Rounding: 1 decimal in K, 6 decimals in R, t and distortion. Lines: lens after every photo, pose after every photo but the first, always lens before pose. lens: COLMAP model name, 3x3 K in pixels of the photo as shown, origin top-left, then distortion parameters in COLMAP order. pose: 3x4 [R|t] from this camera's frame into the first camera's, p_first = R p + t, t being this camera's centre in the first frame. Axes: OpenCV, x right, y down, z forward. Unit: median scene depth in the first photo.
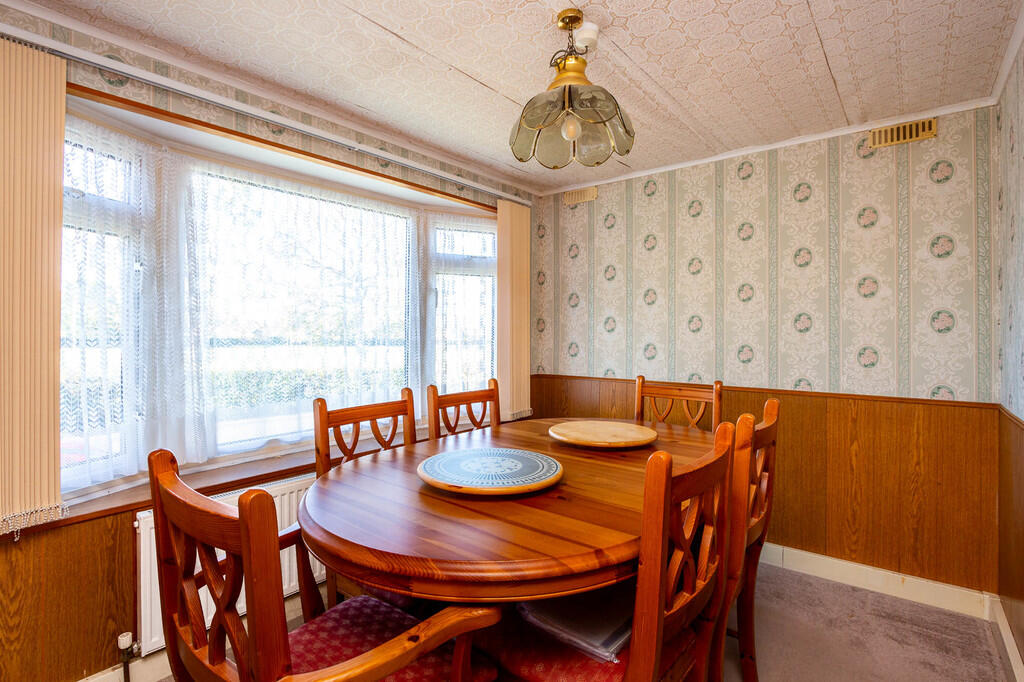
lens RADIAL K [[498.5, 0, 509.9], [0, 498.5, 331.5], [0, 0, 1]] dist [0.001363, 0.001440]
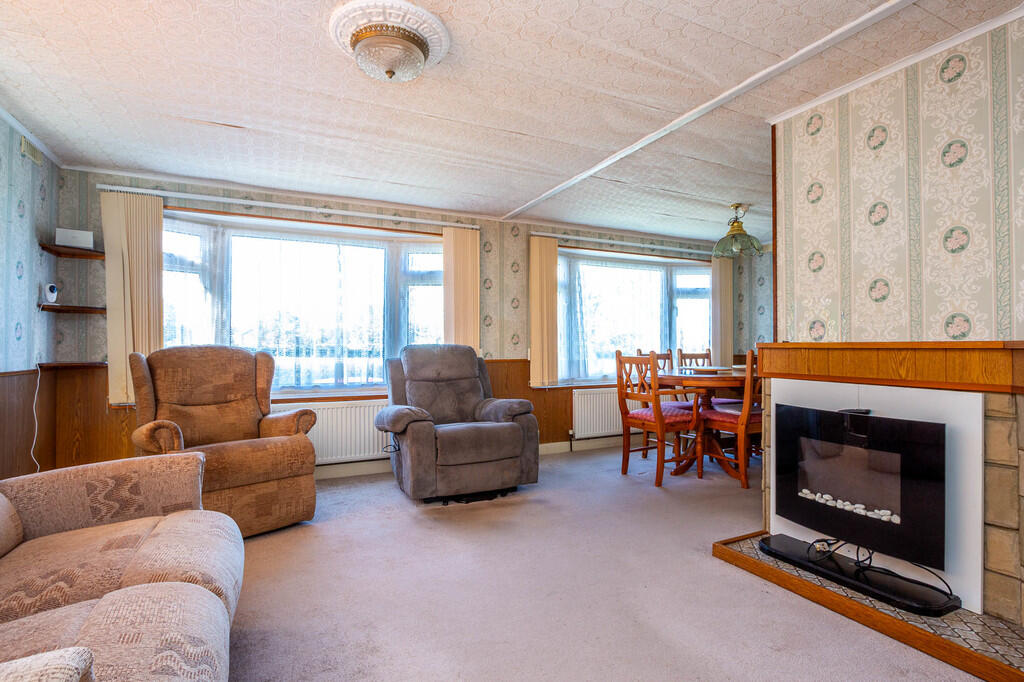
lens RADIAL K [[498.5, 0, 513.2], [0, 498.5, 336.2], [0, 0, 1]] dist [0.001363, 0.001440]
pose [[0.910174, -0.007147, -0.414165, 0.081234], [-0.000408, 0.999835, -0.018151, 0.072403], [0.414227, 0.016689, 0.910021, -1.153187]]
